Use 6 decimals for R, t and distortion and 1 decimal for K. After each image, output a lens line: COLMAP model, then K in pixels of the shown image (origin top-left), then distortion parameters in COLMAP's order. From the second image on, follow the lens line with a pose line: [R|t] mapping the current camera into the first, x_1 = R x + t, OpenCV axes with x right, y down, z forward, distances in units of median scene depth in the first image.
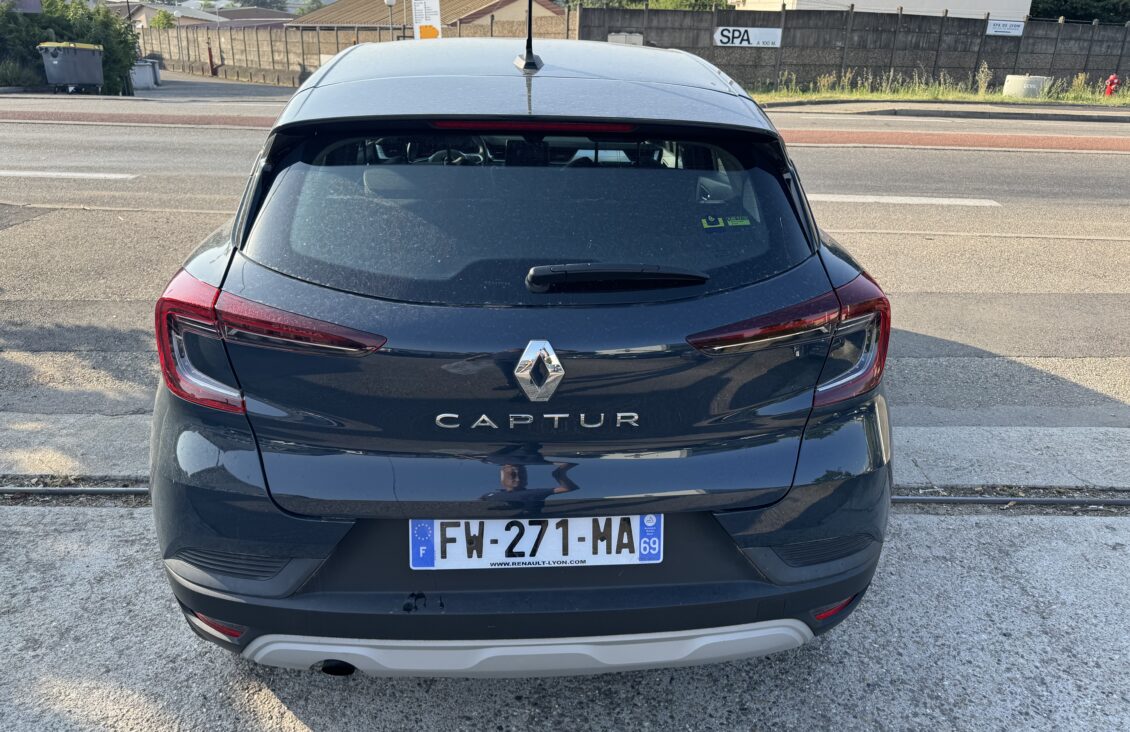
lens RADIAL K [[853.5, 0, 565.2], [0, 853.5, 333.4], [0, 0, 1]] dist [0.060147, -0.046489]
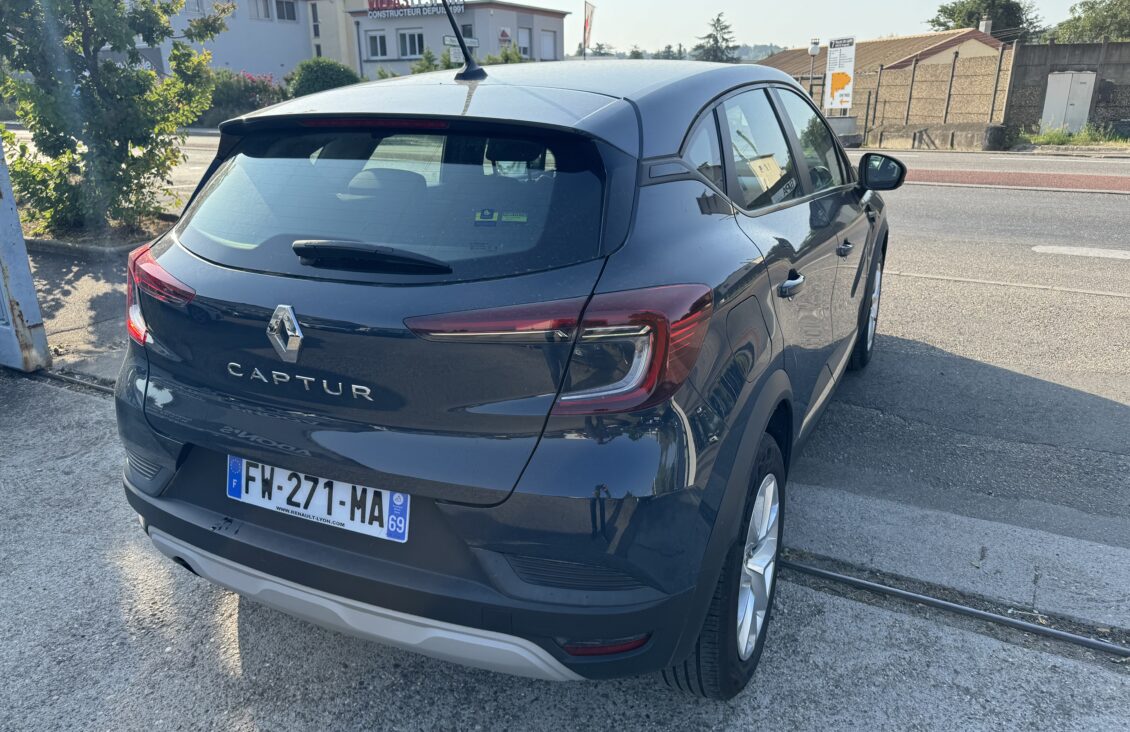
lens RADIAL K [[853.5, 0, 565.2], [0, 853.5, 333.4], [0, 0, 1]] dist [0.060147, -0.046489]
pose [[0.865560, 0.112290, -0.488054, 0.755401], [-0.141021, 0.989754, -0.022381, 0.015876], [0.480540, 0.088198, 0.872526, 0.179770]]
